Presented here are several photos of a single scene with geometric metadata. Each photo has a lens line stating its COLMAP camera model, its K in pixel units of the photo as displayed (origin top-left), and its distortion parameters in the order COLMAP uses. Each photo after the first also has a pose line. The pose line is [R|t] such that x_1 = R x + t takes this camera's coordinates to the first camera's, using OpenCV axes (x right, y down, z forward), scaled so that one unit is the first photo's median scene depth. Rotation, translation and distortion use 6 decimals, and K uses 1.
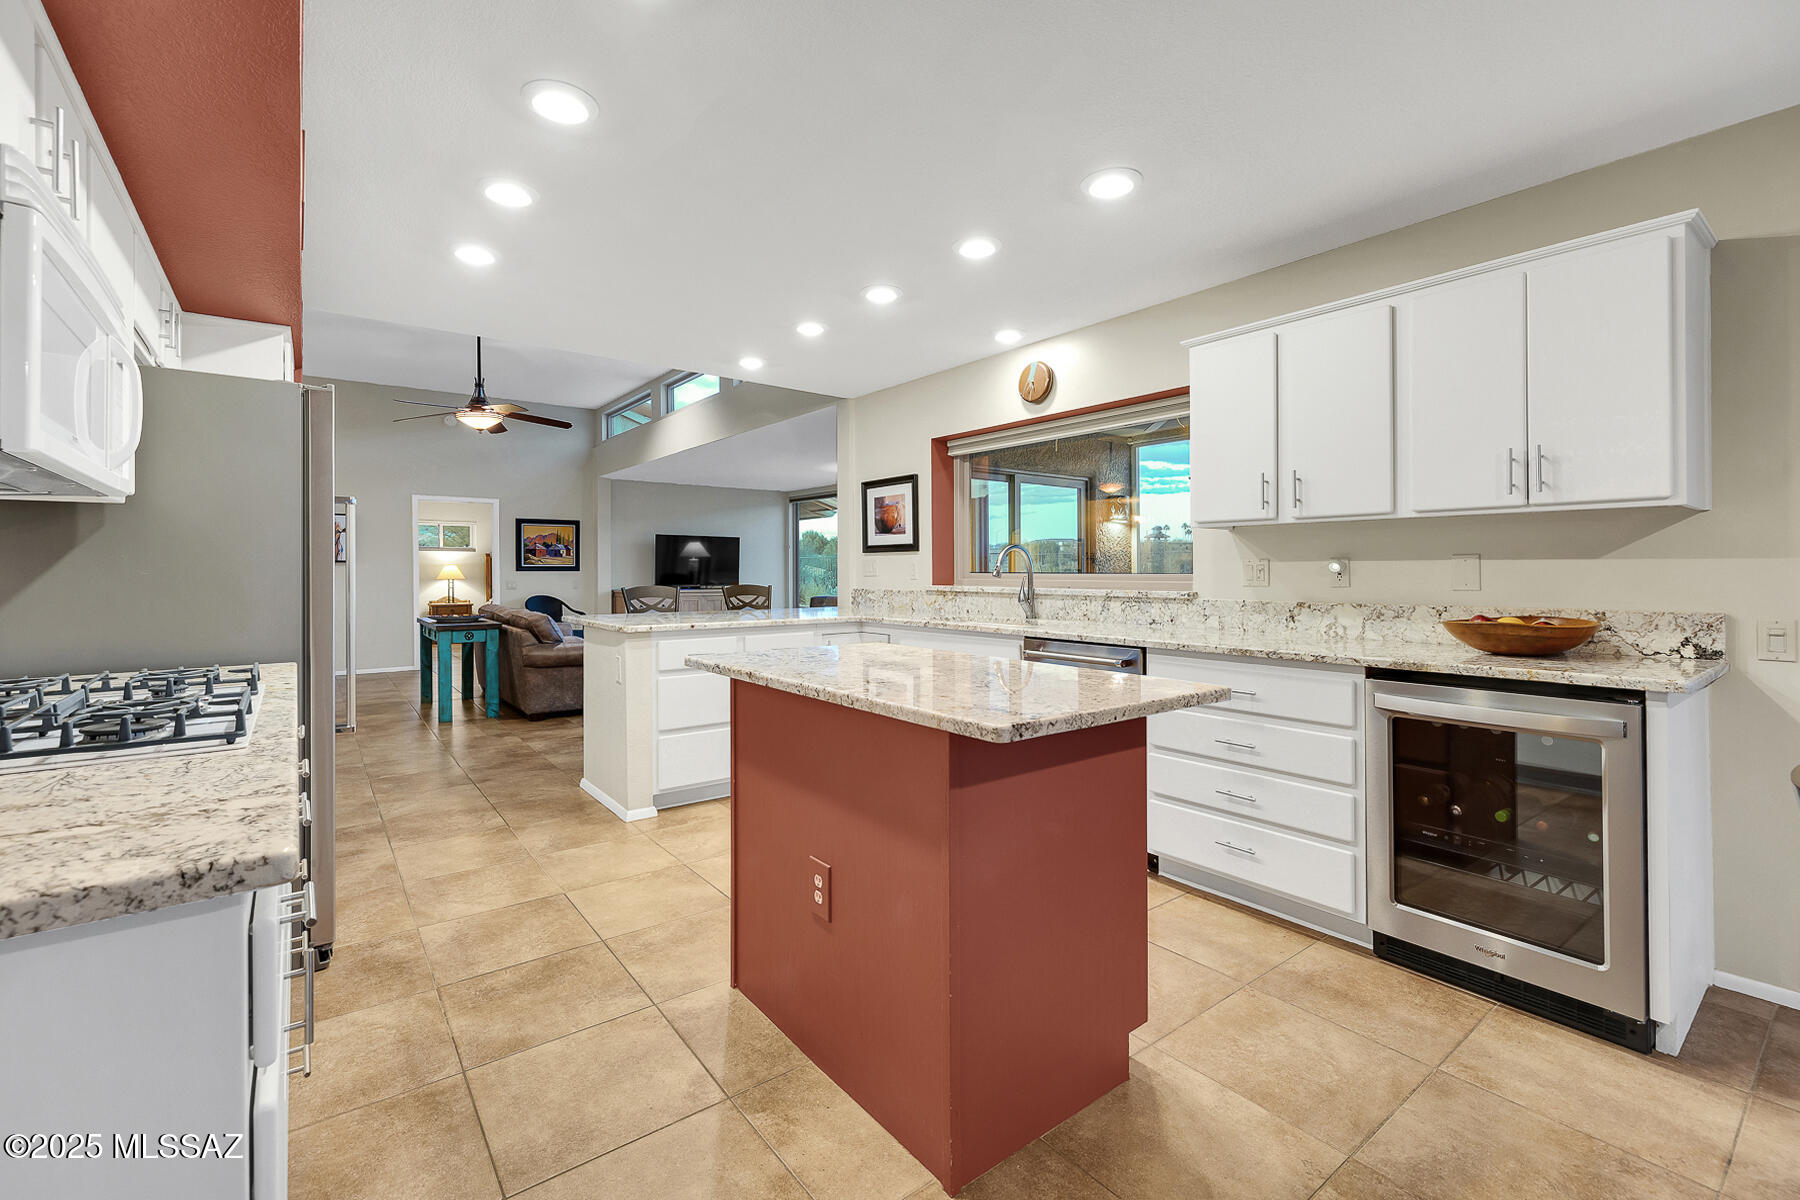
lens RADIAL K [[755.4, 0, 913.5], [0, 755.4, 569.9], [0, 0, 1]] dist [-0.000054, 0.000604]
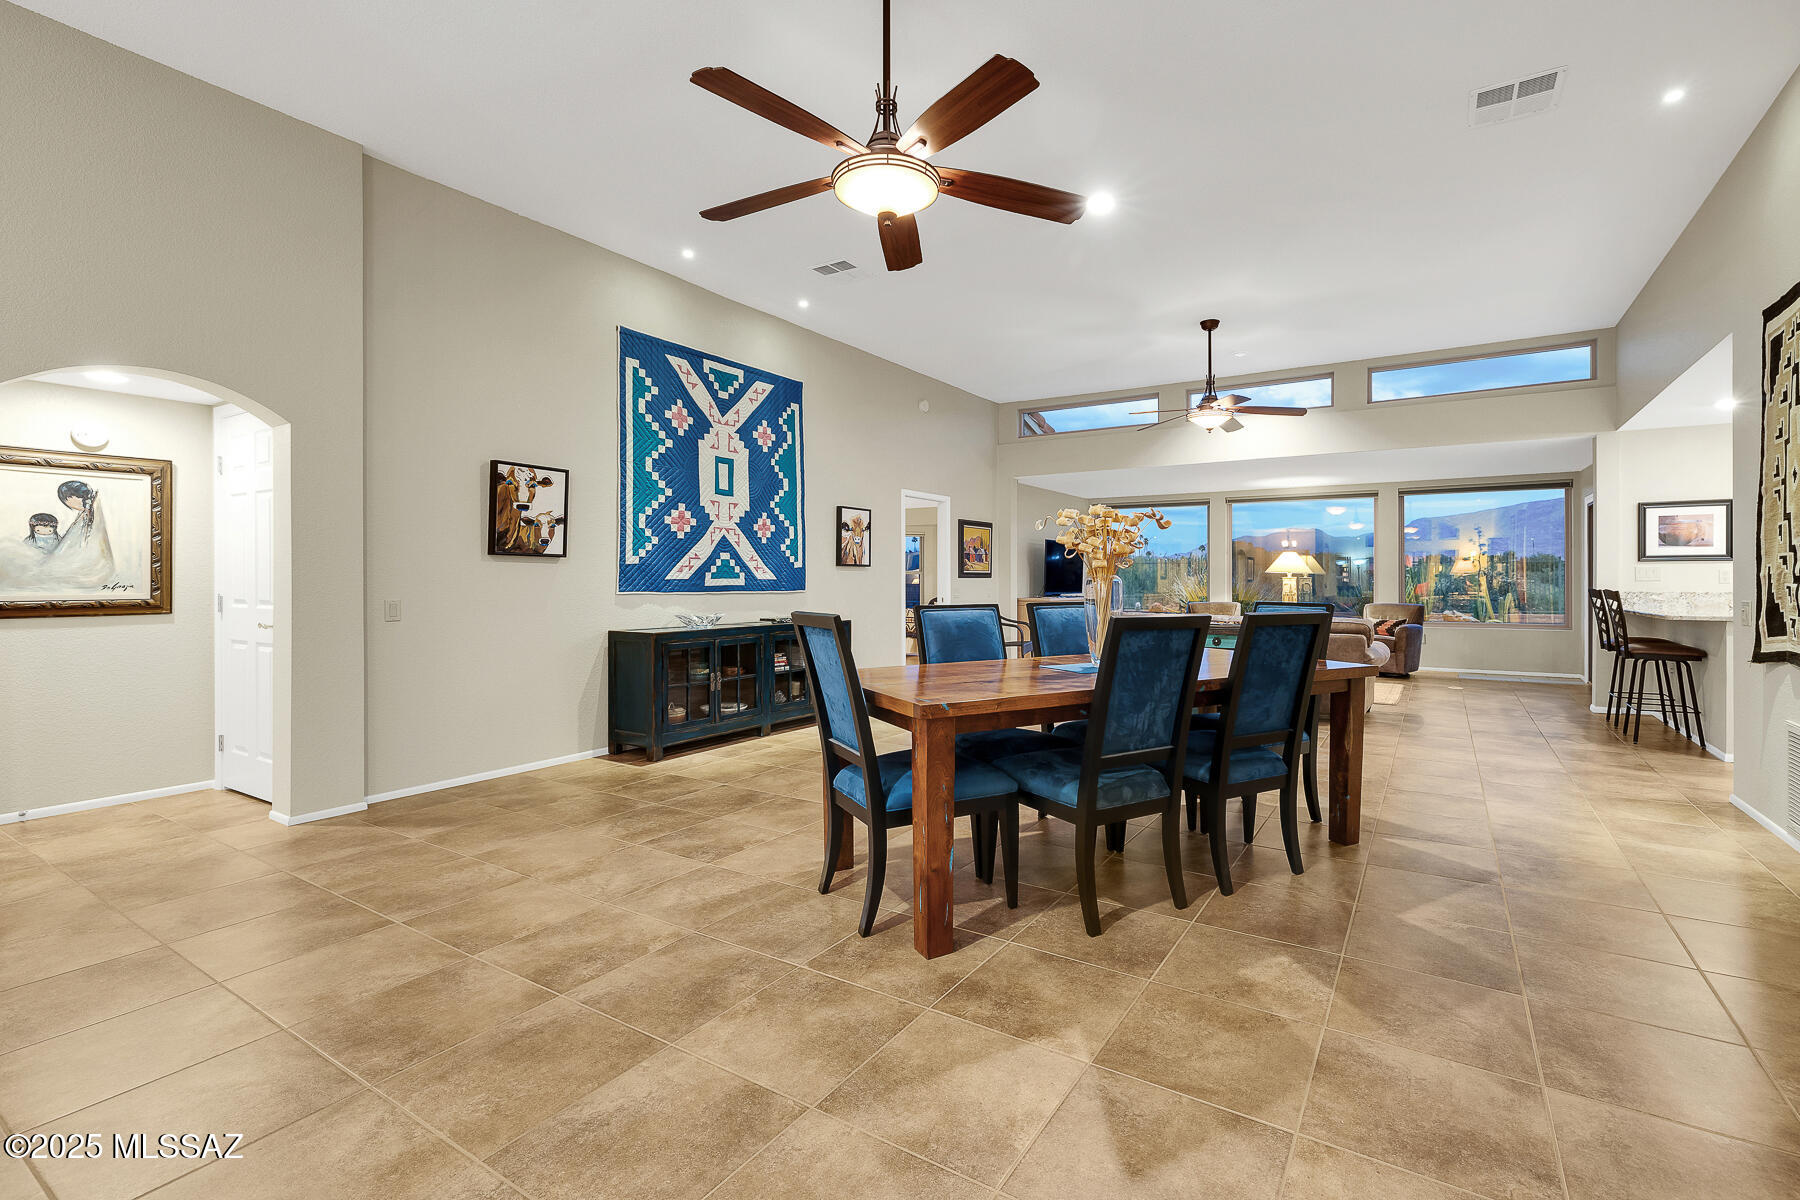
lens RADIAL K [[774.5, 0, 995.0], [0, 774.5, 576.6], [0, 0, 1]] dist [0.002081, 0.000096]
pose [[0.925157, 0.000528, 0.379583, -2.060485], [0.000614, 0.999996, -0.002889, 0.006770], [-0.379583, 0.002906, 0.925153, 0.328329]]
